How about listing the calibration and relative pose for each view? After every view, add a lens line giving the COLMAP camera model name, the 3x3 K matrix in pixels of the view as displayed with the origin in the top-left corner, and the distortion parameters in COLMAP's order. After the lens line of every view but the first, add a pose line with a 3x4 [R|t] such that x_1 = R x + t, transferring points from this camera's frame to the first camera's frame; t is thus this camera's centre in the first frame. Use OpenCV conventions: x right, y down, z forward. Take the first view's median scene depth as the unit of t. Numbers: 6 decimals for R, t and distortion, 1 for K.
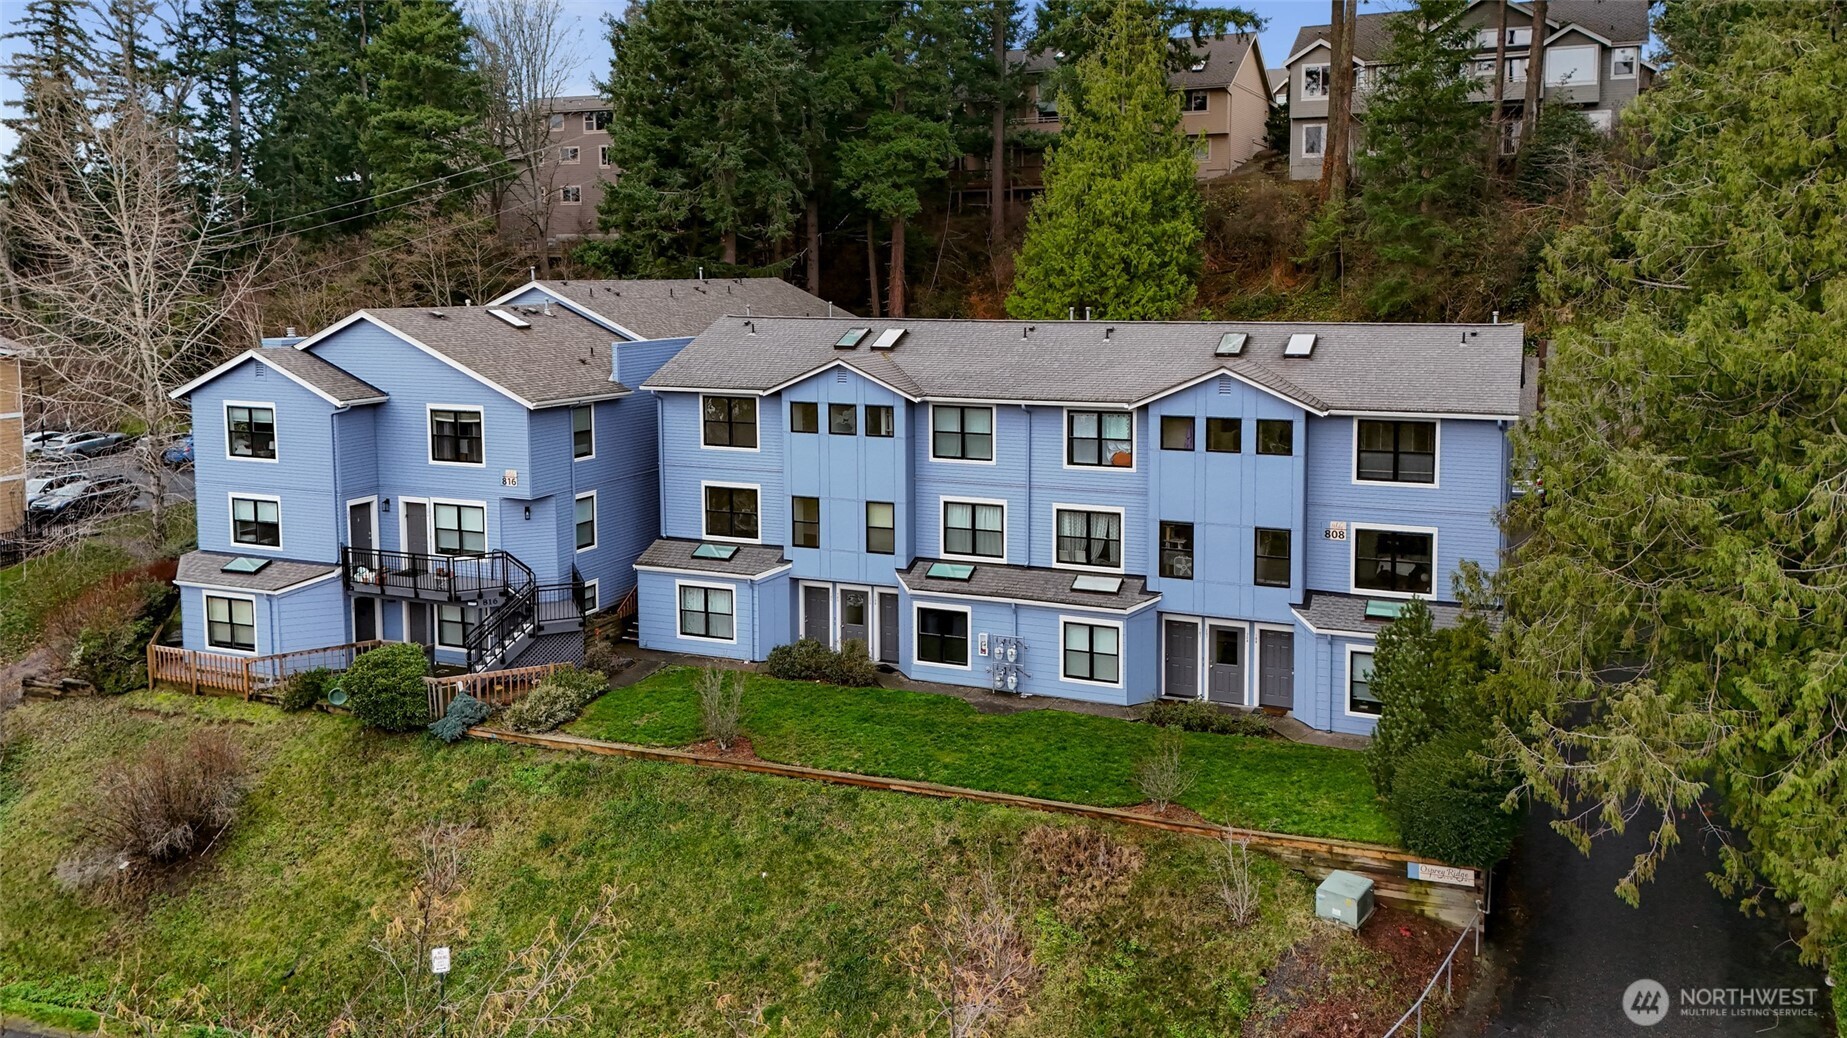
lens RADIAL K [[1392.5, 0, 1063.9], [0, 1392.5, 394.9], [0, 0, 1]] dist [0.007352, 0.004716]
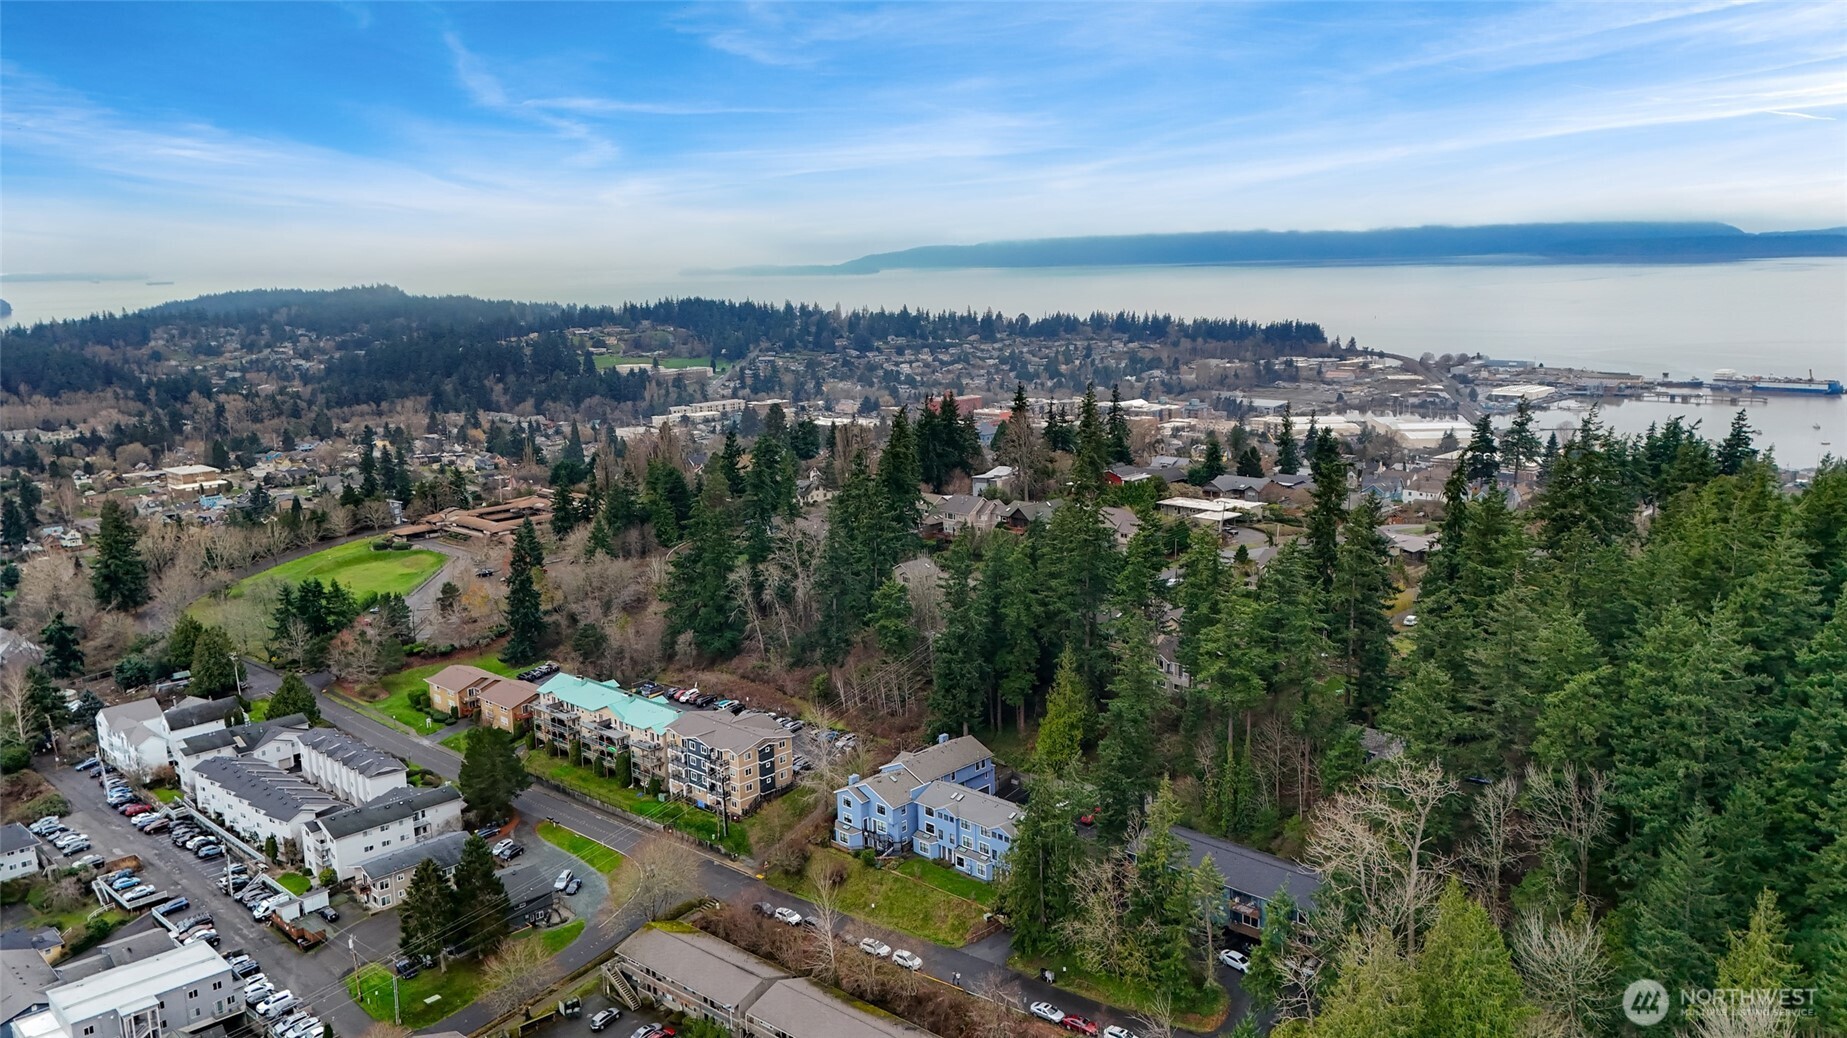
lens RADIAL K [[1529.9, 0, 928.4], [0, 1529.9, 565.2], [0, 0, 1]] dist [0.277323, -0.013433]
pose [[0.907143, 0.067220, -0.415420, 2.109421], [-0.013856, 0.991396, 0.130163, -1.663595], [0.420595, -0.112320, 0.900269, -4.119796]]
